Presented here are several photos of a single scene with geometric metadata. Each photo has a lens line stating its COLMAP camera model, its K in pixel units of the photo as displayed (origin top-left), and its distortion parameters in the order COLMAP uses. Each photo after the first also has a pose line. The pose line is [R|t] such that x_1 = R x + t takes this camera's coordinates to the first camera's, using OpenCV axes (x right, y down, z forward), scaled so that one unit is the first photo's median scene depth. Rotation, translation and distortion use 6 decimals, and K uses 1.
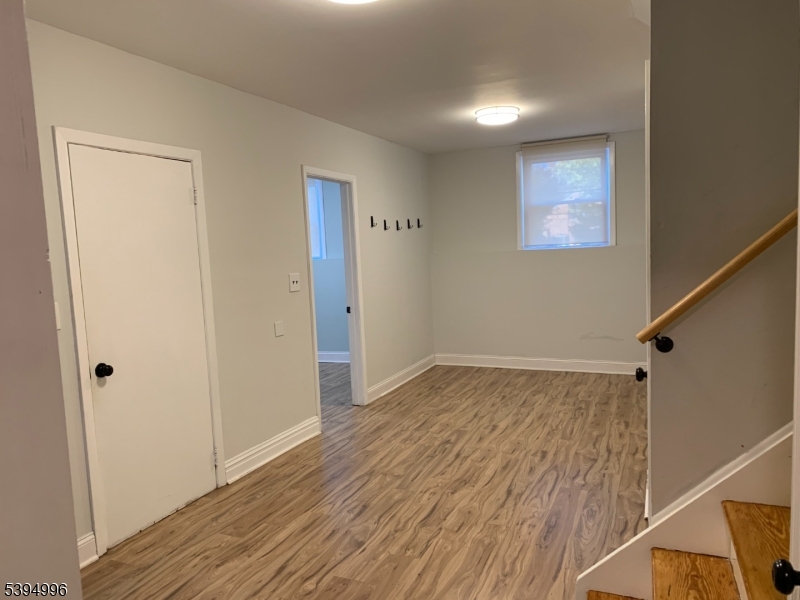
lens RADIAL K [[595.4, 0, 400.0], [0, 595.4, 300.0], [0, 0, 1]] dist [-0.000907, 0.001406]
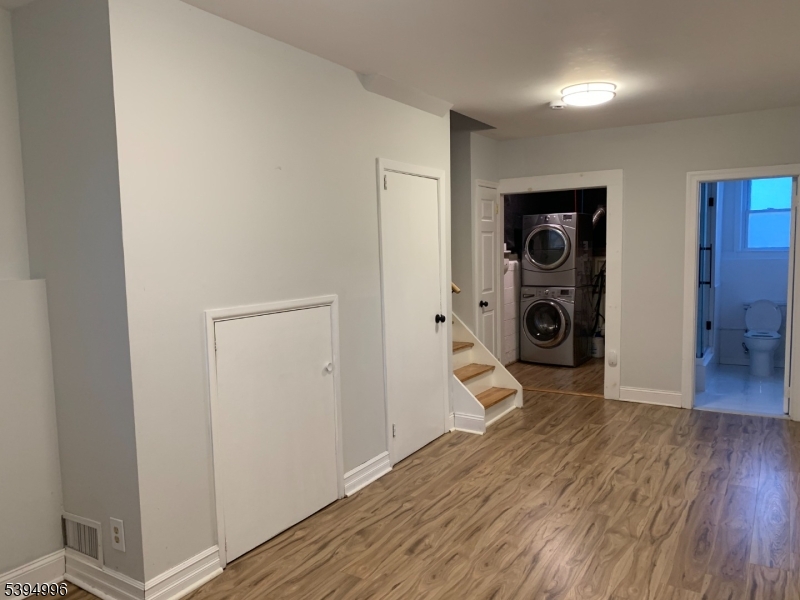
lens RADIAL K [[595.4, 0, 400.0], [0, 595.4, 300.0], [0, 0, 1]] dist [-0.000907, 0.001406]
pose [[-0.985691, 0.054023, 0.159670, 0.149204], [0.081462, 0.981957, 0.170658, -0.188121], [-0.147570, 0.181223, -0.972307, 1.937810]]
